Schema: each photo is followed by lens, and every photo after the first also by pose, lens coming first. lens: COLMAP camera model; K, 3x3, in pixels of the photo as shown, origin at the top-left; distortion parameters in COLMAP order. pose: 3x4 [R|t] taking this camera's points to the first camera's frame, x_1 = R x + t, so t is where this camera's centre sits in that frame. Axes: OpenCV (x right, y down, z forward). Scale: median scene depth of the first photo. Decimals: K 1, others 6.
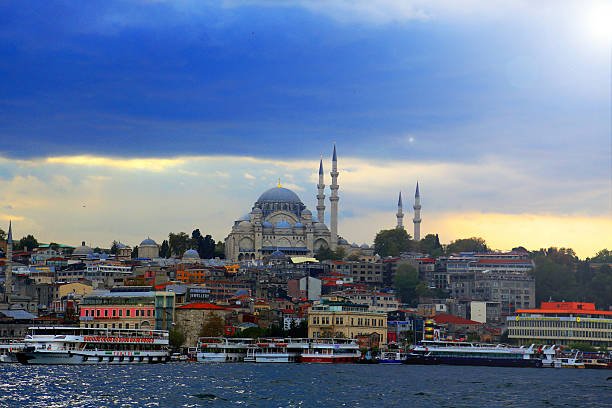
lens RADIAL K [[1780.0, 0, 306.0], [0, 1780.0, 204.0], [0, 0, 1]] dist [0.878524, 0.156082]
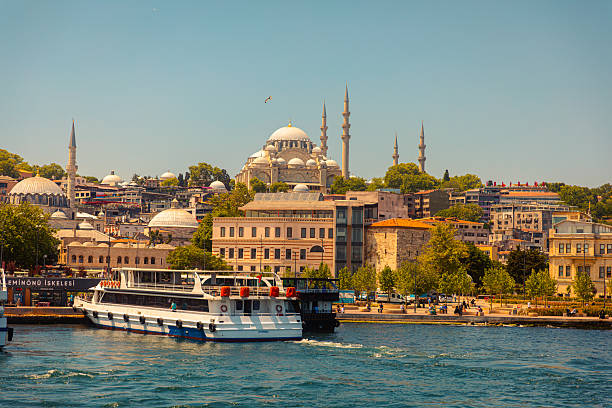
lens RADIAL K [[1176.5, 0, 306.0], [0, 1176.5, 204.0], [0, 0, 1]] dist [0.035910, 0.085437]
pose [[0.995933, 0.010517, 0.089486, -0.077602], [-0.012495, 0.999689, 0.021570, 0.024503], [-0.089231, -0.022601, 0.995754, 0.346350]]
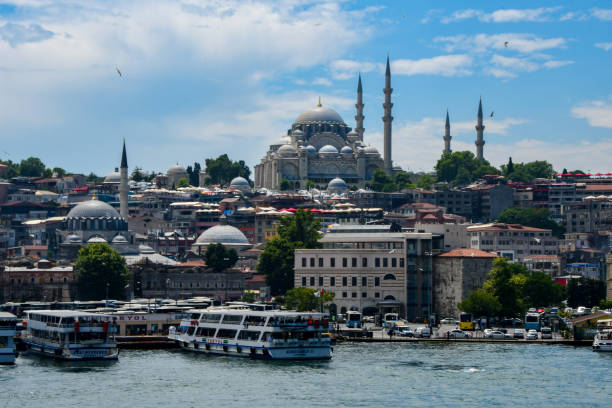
lens RADIAL K [[1660.8, 0, 306.0], [0, 1660.8, 204.0], [0, 0, 1]] dist [0.727655, 0.232238]
pose [[0.996338, -0.007486, 0.085172, -0.106067], [0.004015, 0.999157, 0.040847, 0.005956], [-0.085406, -0.040356, 0.995529, 0.203992]]
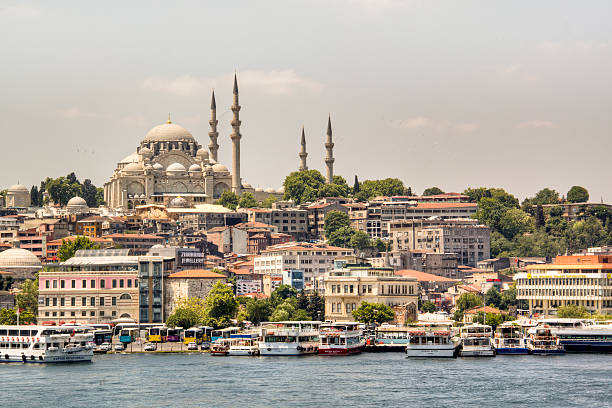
lens RADIAL K [[1845.5, 0, 306.0], [0, 1845.5, 204.0], [0, 0, 1]] dist [0.585537, -0.030265]
pose [[0.993145, -0.014013, 0.116043, -0.062033], [0.010096, 0.999362, 0.034272, -0.000631], [-0.116449, -0.032865, 0.992653, 0.111023]]
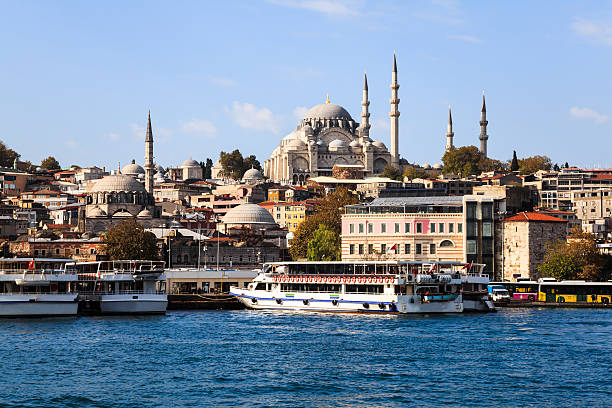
lens RADIAL K [[1493.0, 0, 306.0], [0, 1493.0, 204.0], [0, 0, 1]] dist [0.494725, -0.018700]
pose [[0.995483, -0.009414, 0.094472, -0.113806], [0.006407, 0.999464, 0.032090, 0.020186], [-0.094723, -0.031340, 0.995010, 0.273581]]
